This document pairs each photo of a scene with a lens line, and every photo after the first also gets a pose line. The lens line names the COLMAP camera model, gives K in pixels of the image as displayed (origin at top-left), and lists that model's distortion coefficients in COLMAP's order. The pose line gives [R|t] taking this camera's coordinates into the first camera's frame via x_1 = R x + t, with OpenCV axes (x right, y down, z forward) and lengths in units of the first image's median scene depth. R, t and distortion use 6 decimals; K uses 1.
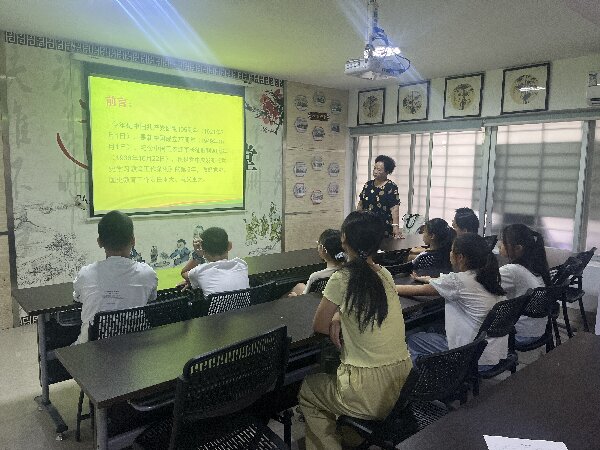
lens RADIAL K [[451.2, 0, 300.0], [0, 451.2, 225.0], [0, 0, 1]] dist [0.034818, -0.070732]
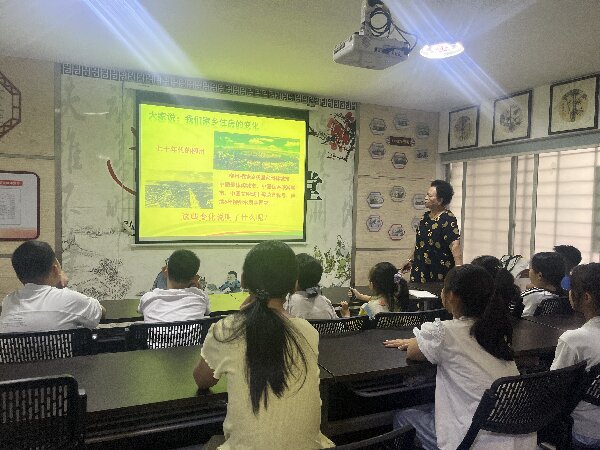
lens RADIAL K [[452.4, 0, 298.8], [0, 452.4, 234.7], [0, 0, 1]] dist [0.034255, -0.073820]
pose [[0.952257, 0.022318, -0.304479, 0.144853], [-0.044800, 0.996743, -0.067050, 0.012011], [0.301991, 0.077489, 0.950156, 0.126278]]
